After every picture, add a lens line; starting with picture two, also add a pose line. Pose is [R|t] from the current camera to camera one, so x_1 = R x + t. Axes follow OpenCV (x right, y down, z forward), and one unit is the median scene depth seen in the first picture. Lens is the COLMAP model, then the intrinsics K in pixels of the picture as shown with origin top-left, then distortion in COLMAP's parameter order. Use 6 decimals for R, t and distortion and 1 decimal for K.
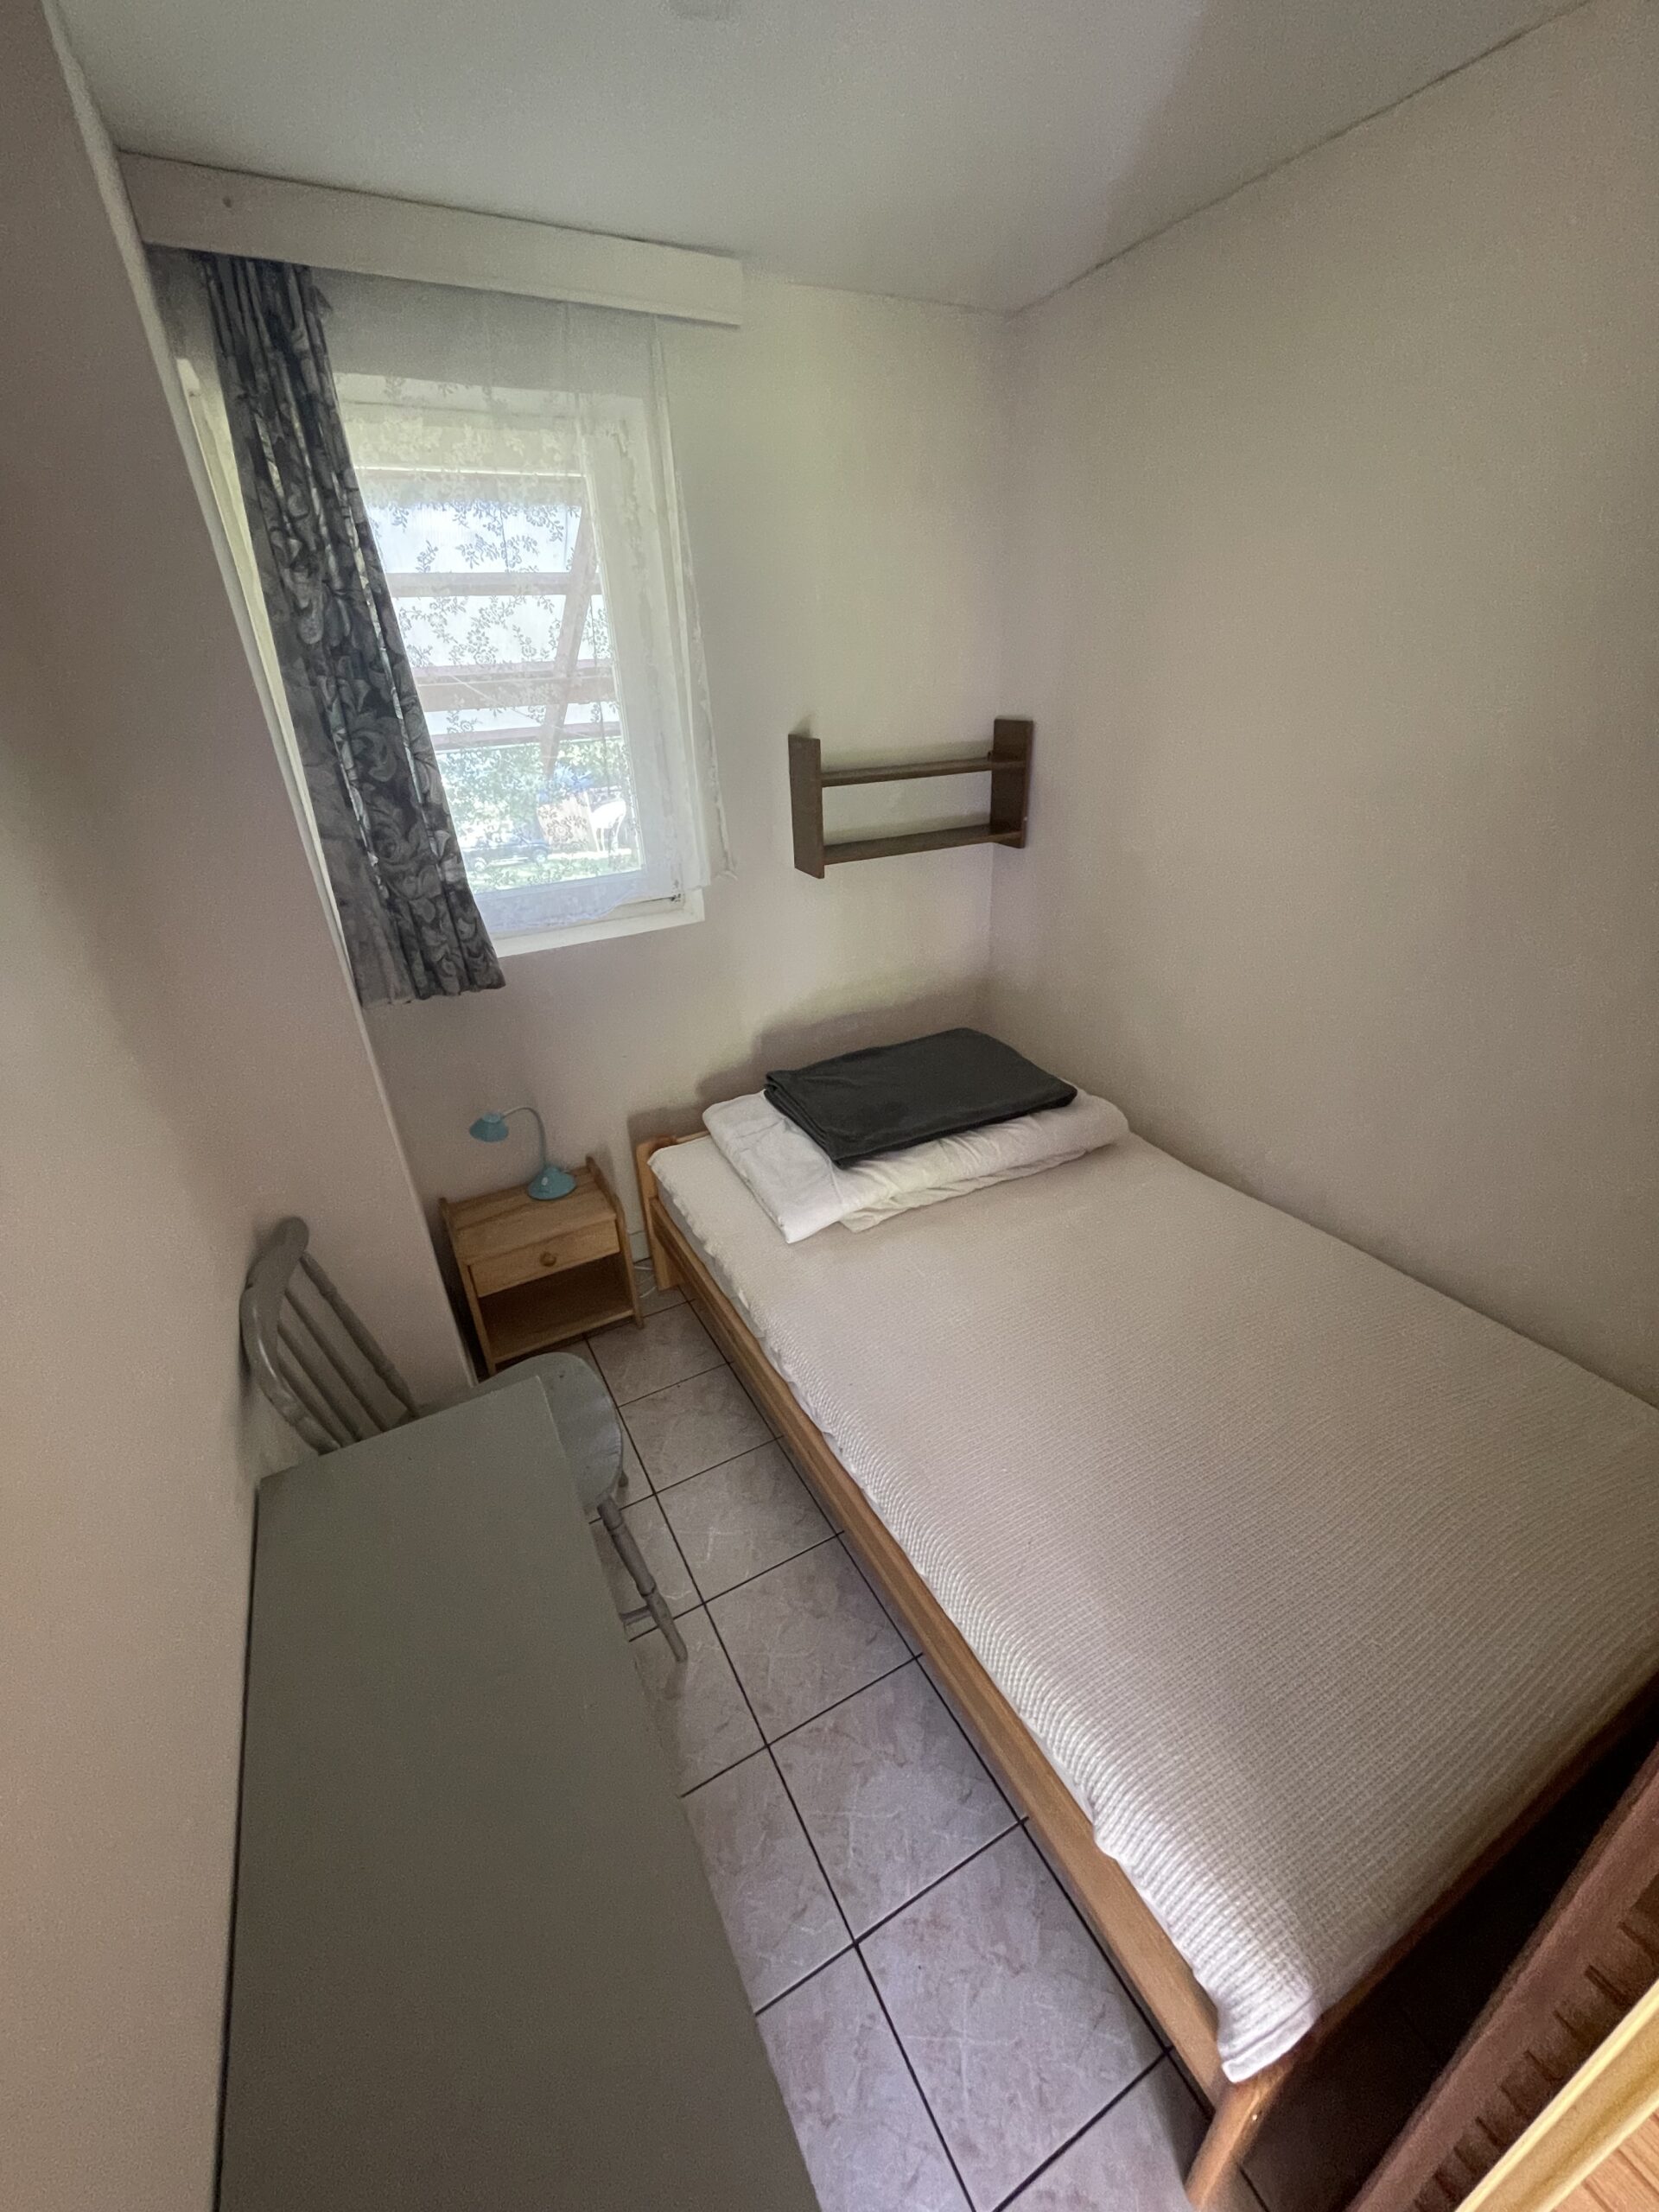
lens RADIAL K [[882.4, 0, 824.0], [0, 882.4, 1106.8], [0, 0, 1]] dist [-0.009465, -0.000390]
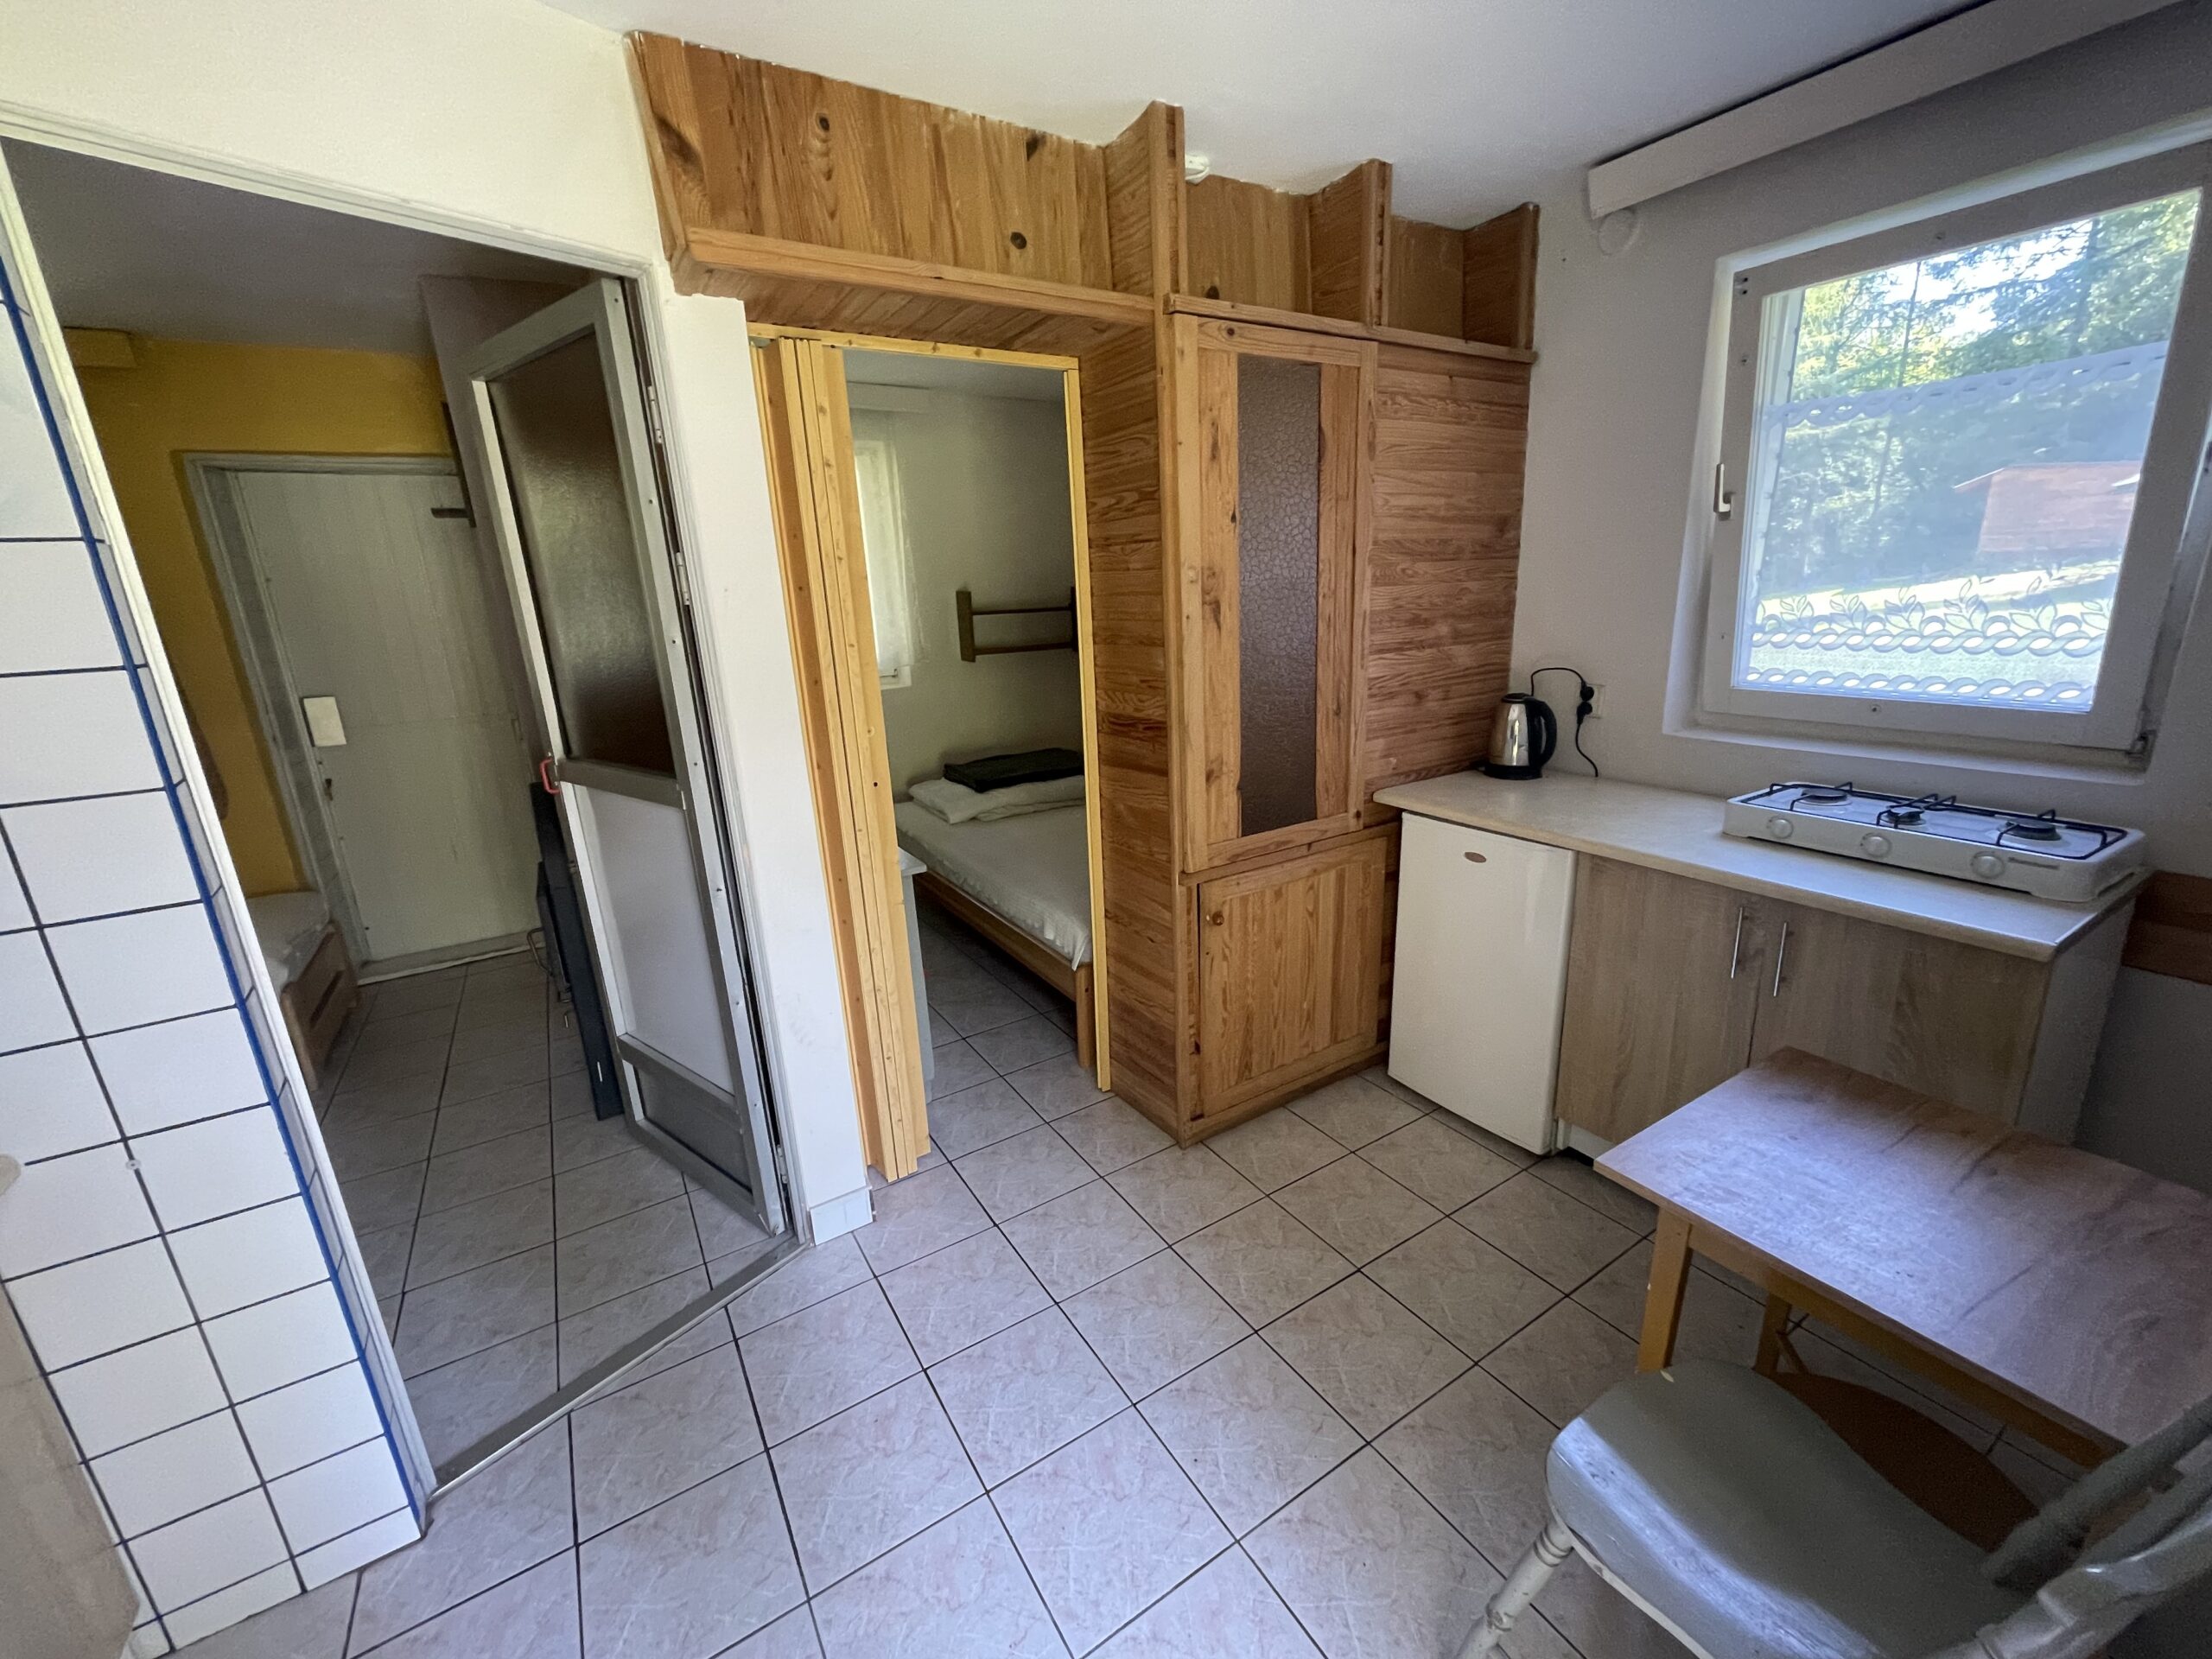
lens RADIAL K [[882.4, 0, 1102.7], [0, 882.4, 832.2], [0, 0, 1]] dist [-0.009465, -0.000390]
pose [[0.997780, -0.018531, 0.063965, 0.149670], [0.030841, 0.979875, -0.197213, 0.493416], [-0.059023, 0.198748, 0.978272, -0.819049]]
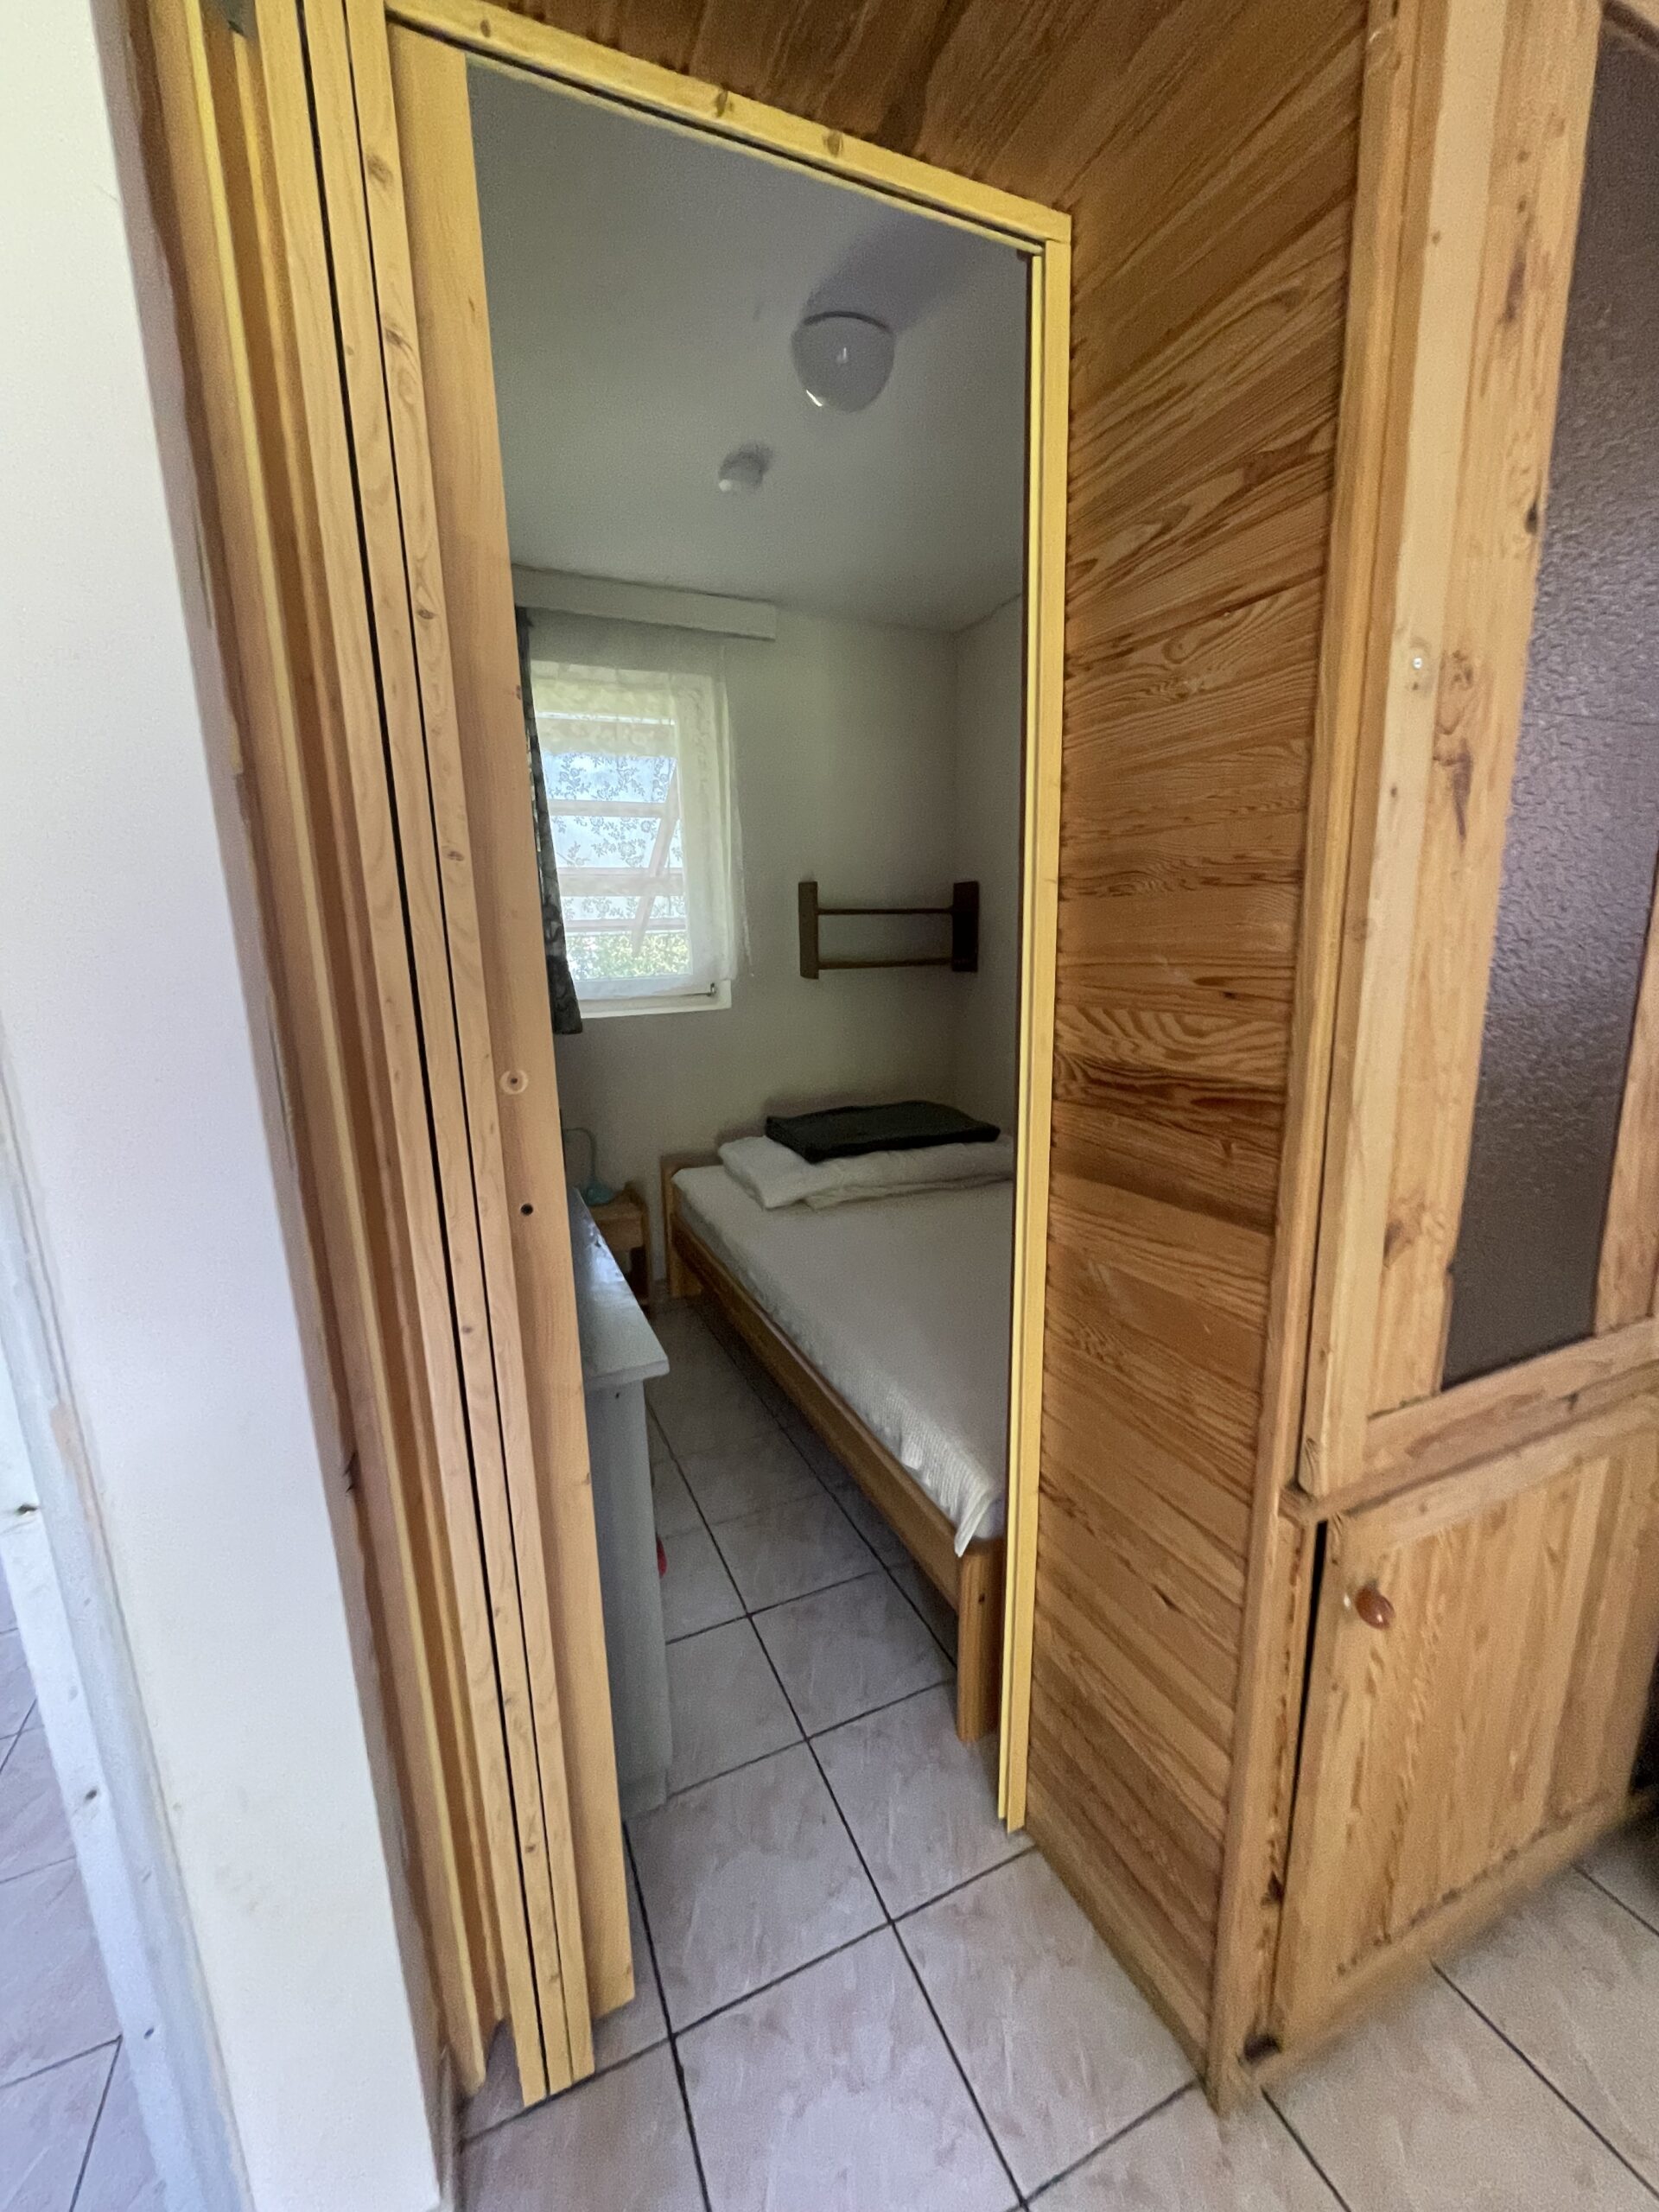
lens RADIAL K [[882.4, 0, 826.0], [0, 882.4, 1111.3], [0, 0, 1]] dist [-0.009465, -0.000390]
pose [[0.996501, 0.035136, -0.075838, 0.127436], [-0.053753, 0.964225, -0.259580, 0.306028], [0.064004, 0.262748, 0.962739, -0.279002]]
